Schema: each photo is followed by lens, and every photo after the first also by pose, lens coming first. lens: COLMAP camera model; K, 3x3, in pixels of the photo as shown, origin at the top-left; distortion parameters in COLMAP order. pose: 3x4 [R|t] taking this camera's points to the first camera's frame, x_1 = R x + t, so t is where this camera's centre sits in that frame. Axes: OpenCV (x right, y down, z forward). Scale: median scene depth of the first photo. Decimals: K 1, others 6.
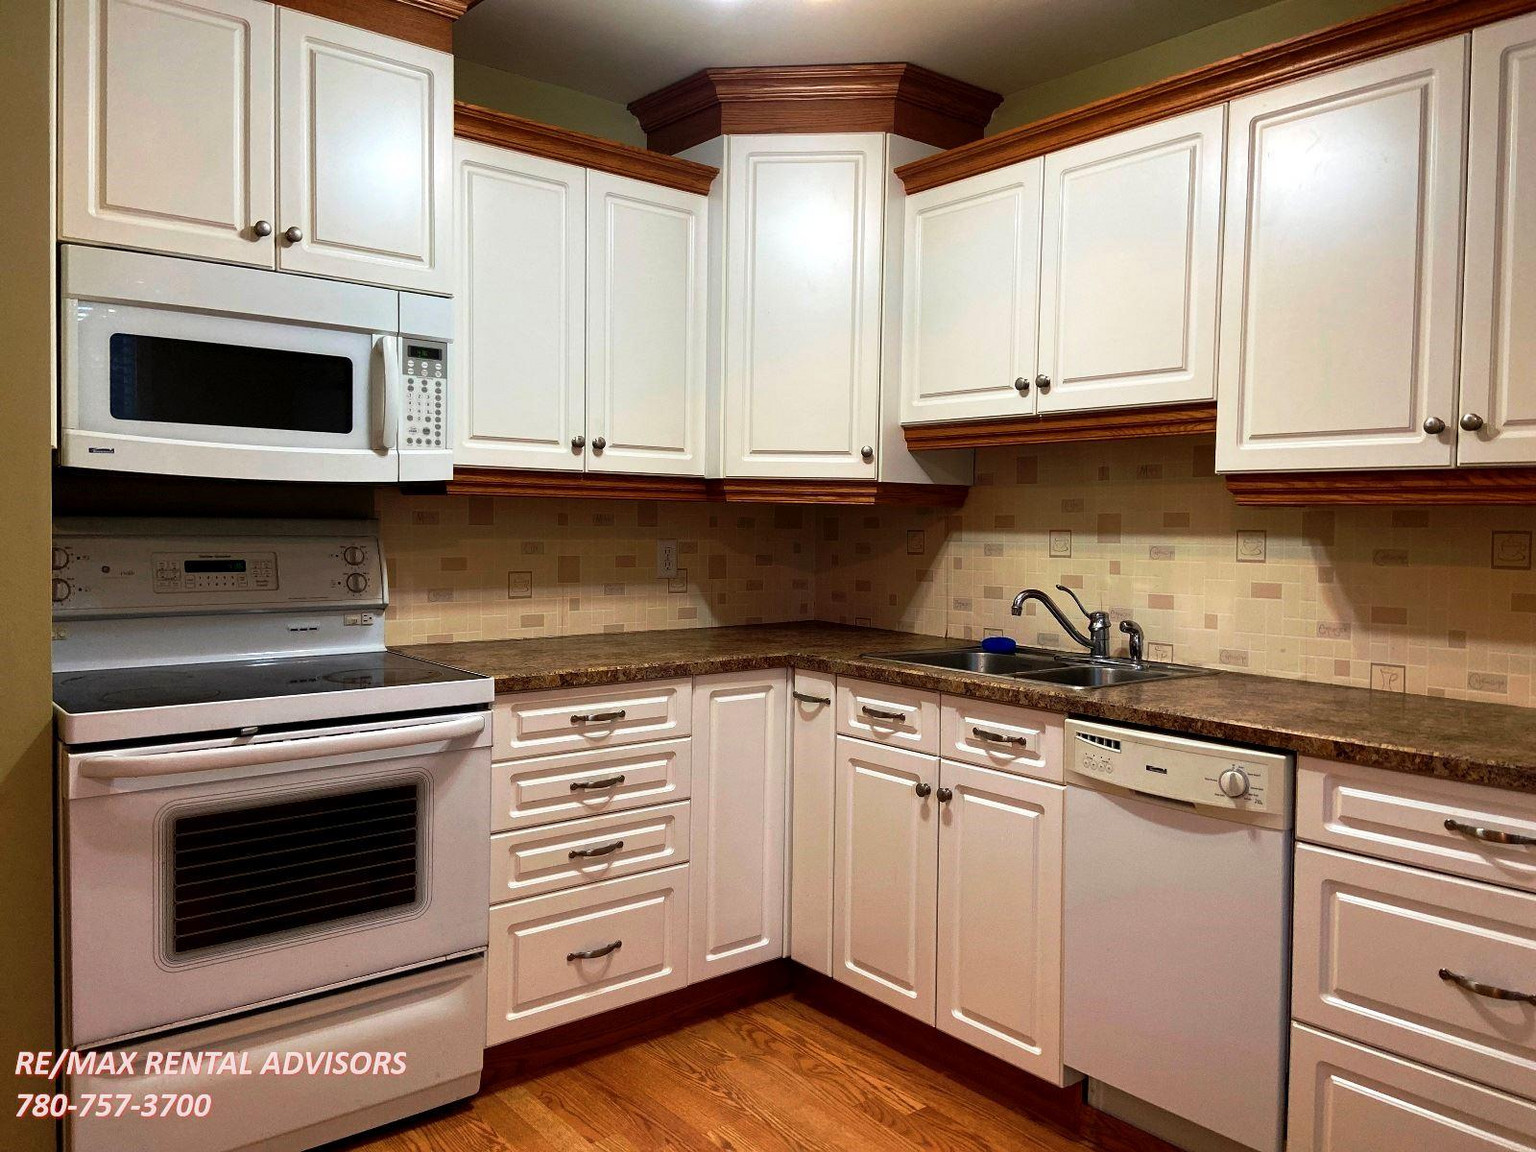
lens RADIAL K [[1145.0, 0, 761.2], [0, 1145.0, 561.1], [0, 0, 1]] dist [0.071310, -0.085437]
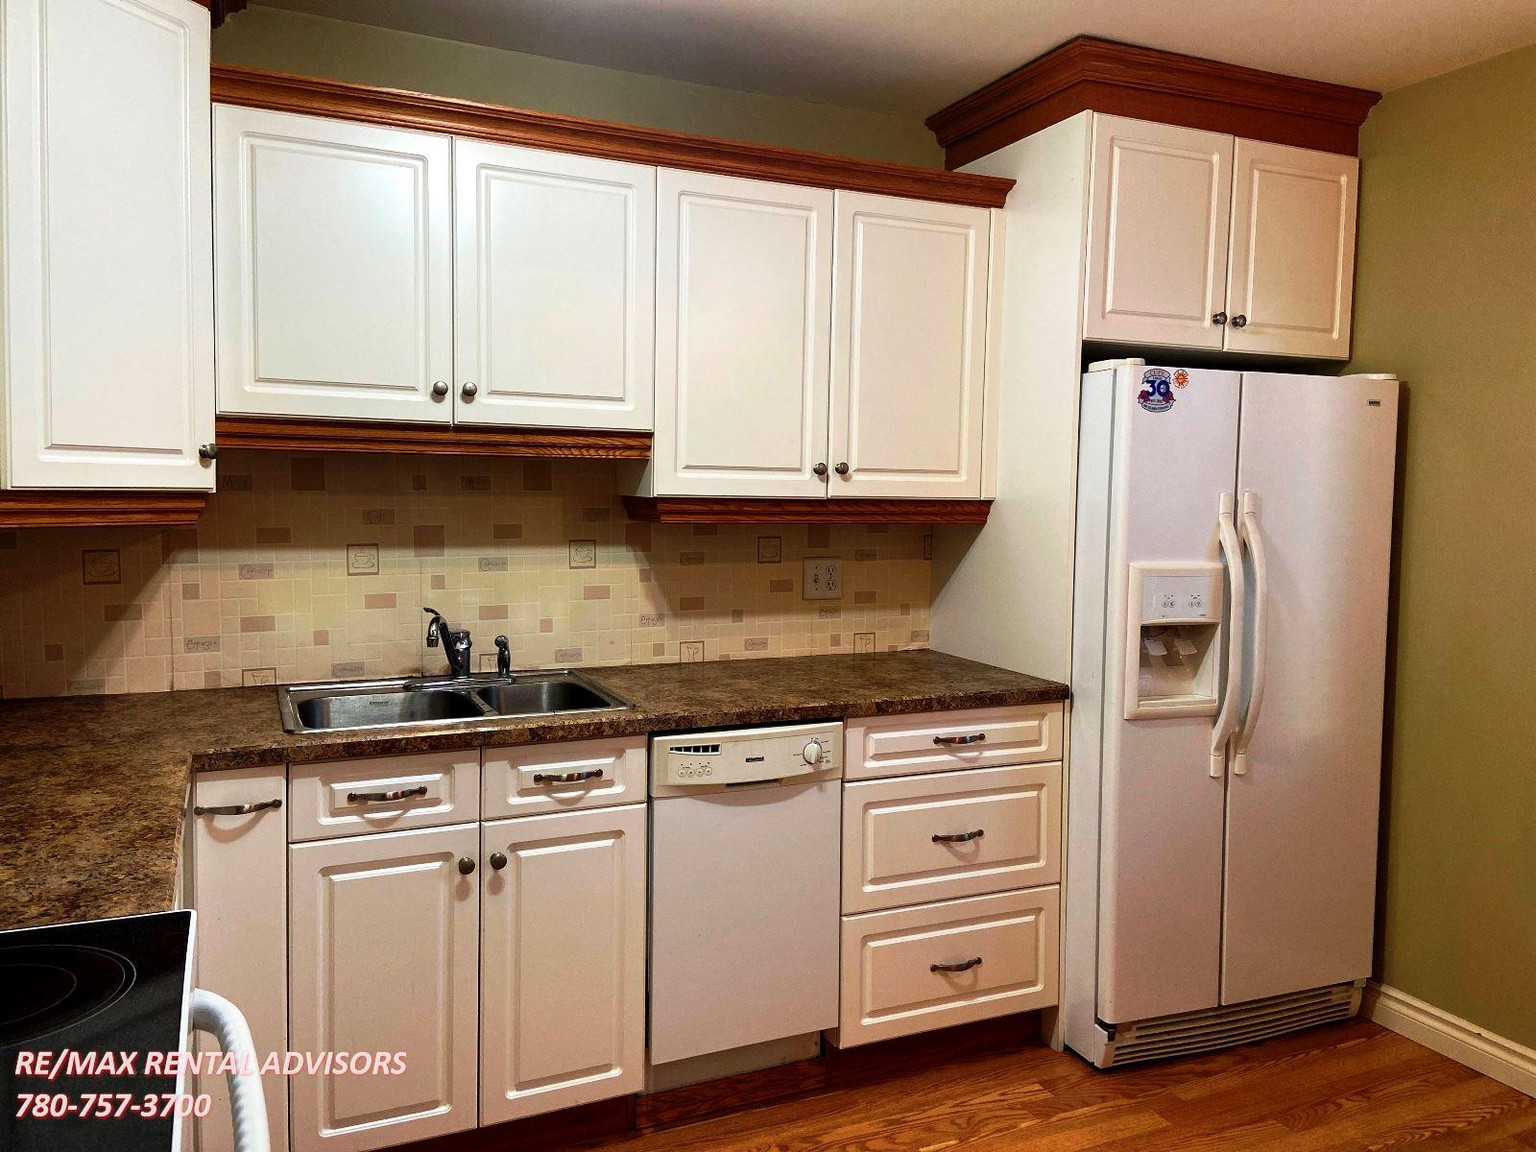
lens RADIAL K [[1145.0, 0, 744.8], [0, 1145.0, 552.8], [0, 0, 1]] dist [0.071310, -0.085437]
pose [[0.248161, -0.068341, 0.966305, -0.644589], [0.023716, 0.997638, 0.064466, -0.086766], [-0.968428, 0.006918, 0.249196, 0.605135]]
